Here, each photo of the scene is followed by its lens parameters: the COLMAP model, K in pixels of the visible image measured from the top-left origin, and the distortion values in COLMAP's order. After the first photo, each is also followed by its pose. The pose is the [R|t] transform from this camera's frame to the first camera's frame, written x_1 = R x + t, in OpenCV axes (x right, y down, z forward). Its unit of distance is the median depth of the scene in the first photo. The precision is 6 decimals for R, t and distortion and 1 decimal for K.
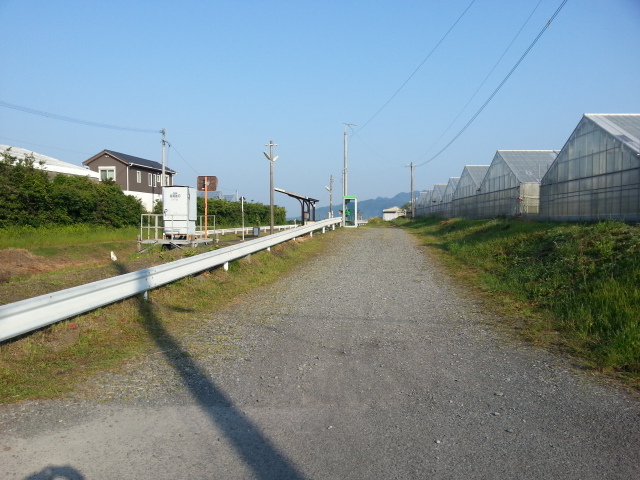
lens RADIAL K [[518.2, 0, 320.0], [0, 518.2, 241.3], [0, 0, 1]] dist [-0.024969, -0.023202]
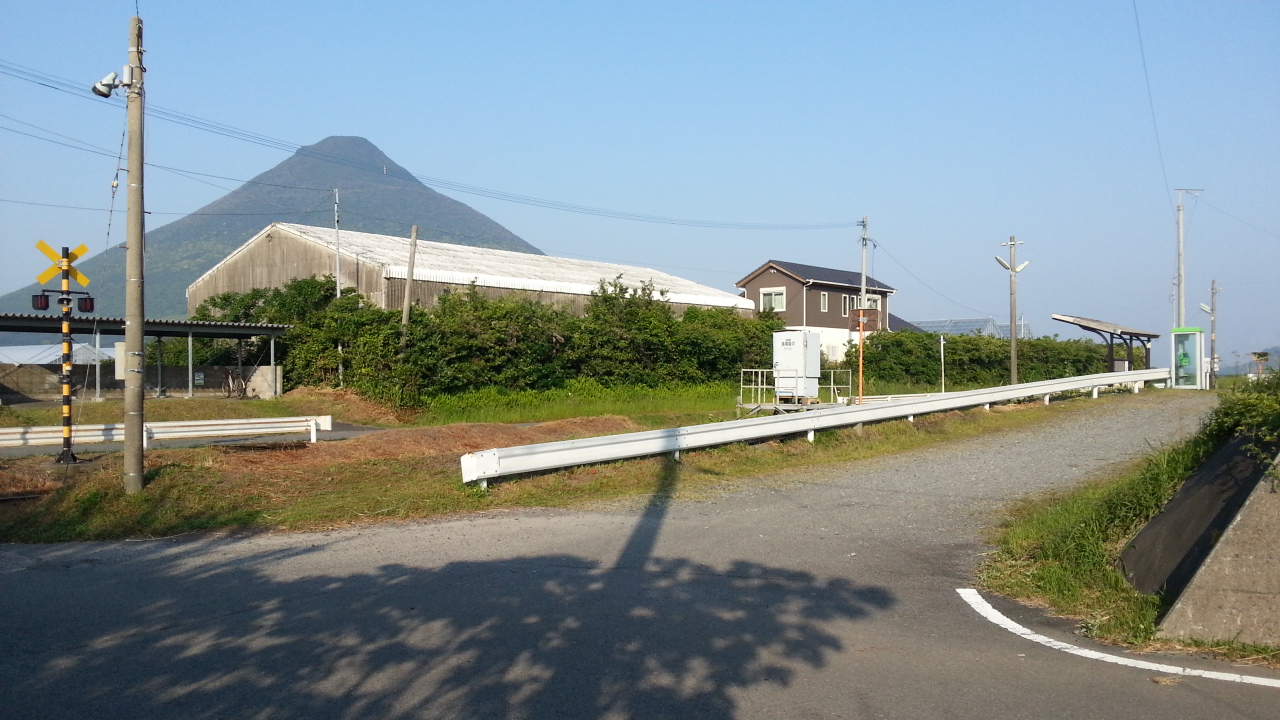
lens RADIAL K [[993.5, 0, 641.2], [0, 993.5, 360.8], [0, 0, 1]] dist [-0.013189, -0.002553]
pose [[0.852632, -0.012412, -0.522365, 0.121046], [-0.016344, 0.998595, -0.050406, 0.004384], [0.522257, 0.051515, 0.851231, -0.132746]]
